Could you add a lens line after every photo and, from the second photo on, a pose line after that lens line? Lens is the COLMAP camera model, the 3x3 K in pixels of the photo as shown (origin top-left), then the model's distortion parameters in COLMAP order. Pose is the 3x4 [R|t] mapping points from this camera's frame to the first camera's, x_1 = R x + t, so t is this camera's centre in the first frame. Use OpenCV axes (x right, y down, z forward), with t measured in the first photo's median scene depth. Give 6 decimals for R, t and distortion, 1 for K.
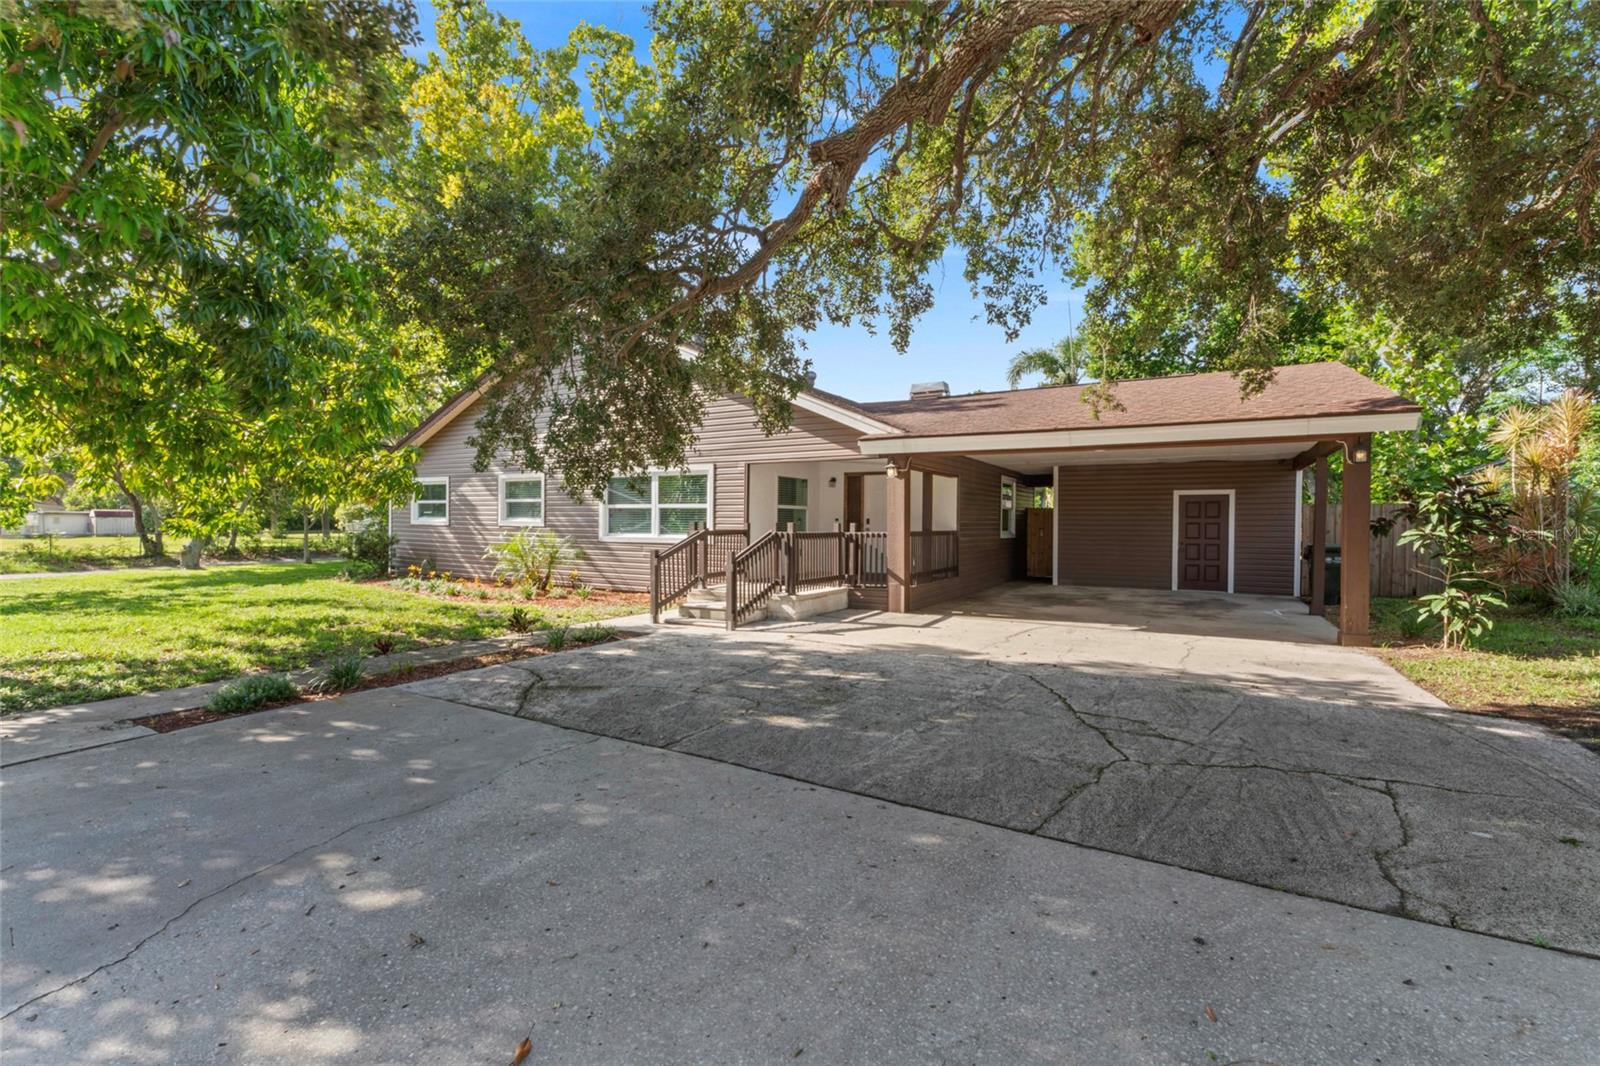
lens RADIAL K [[657.4, 0, 794.8], [0, 657.4, 533.5], [0, 0, 1]] dist [-0.001985, -0.000241]
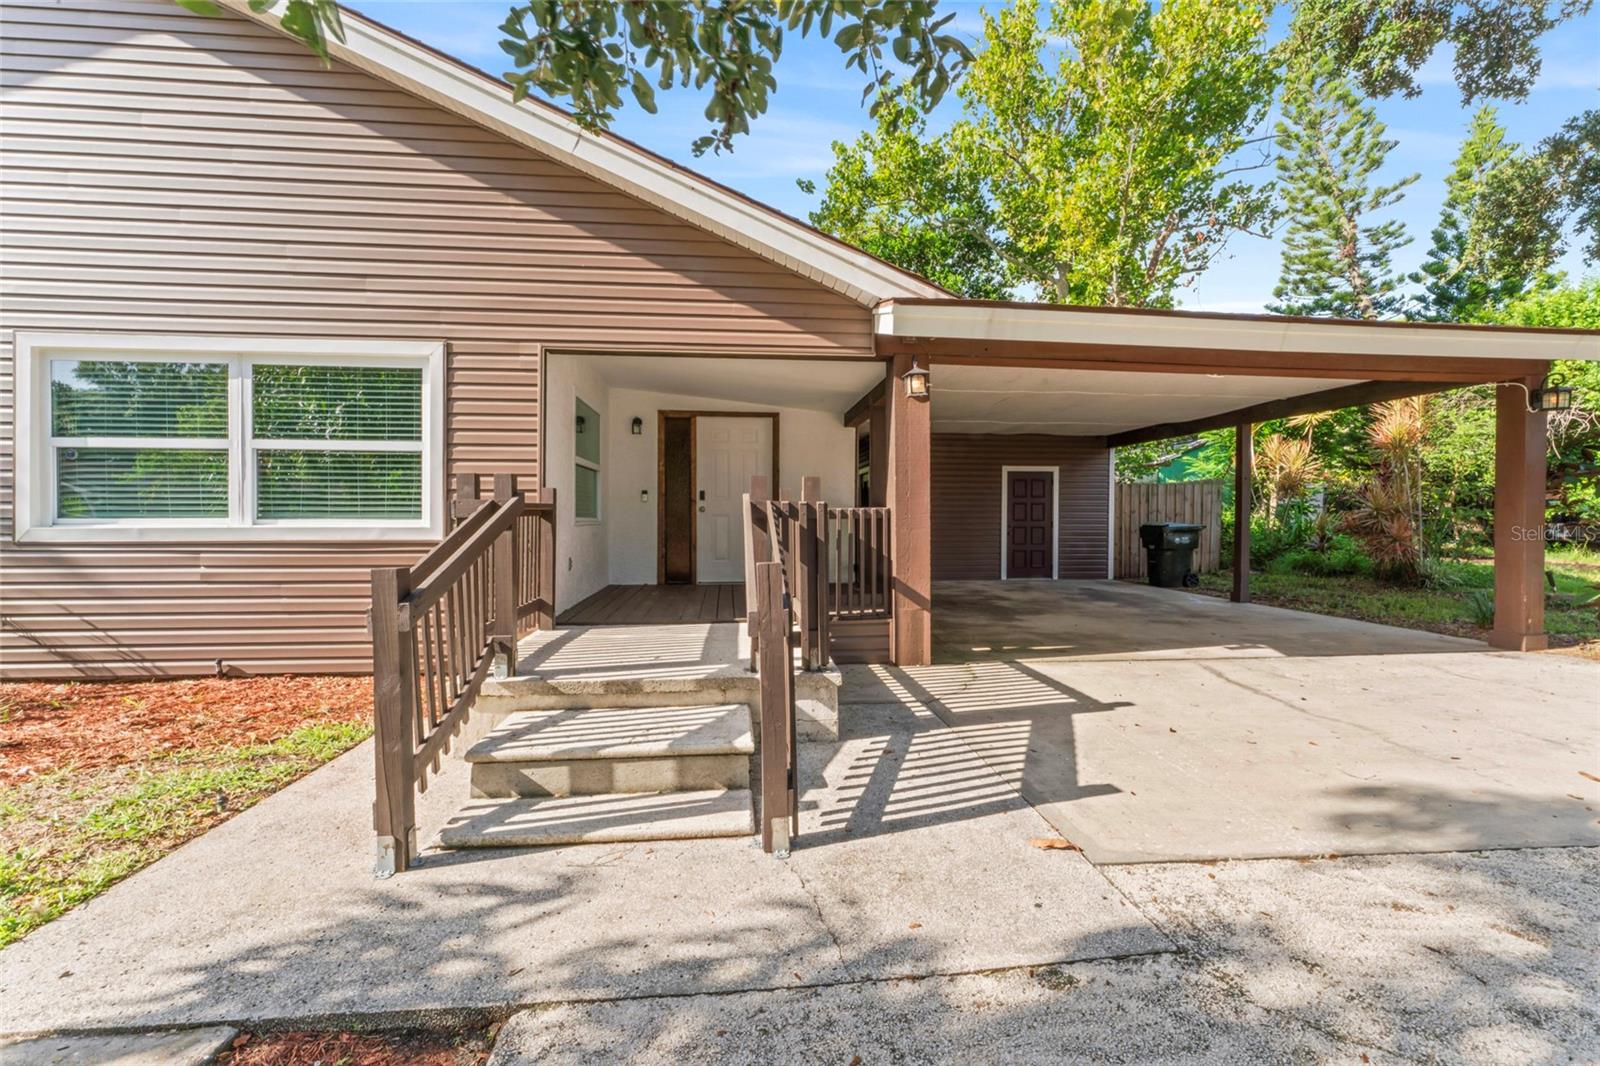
lens RADIAL K [[653.6, 0, 806.4], [0, 653.6, 521.3], [0, 0, 1]] dist [-0.007332, -0.000547]
pose [[0.815463, -0.009859, 0.578726, -0.164001], [0.012879, 0.999916, -0.001113, 0.006865], [-0.578666, 0.008361, 0.815522, 0.510993]]
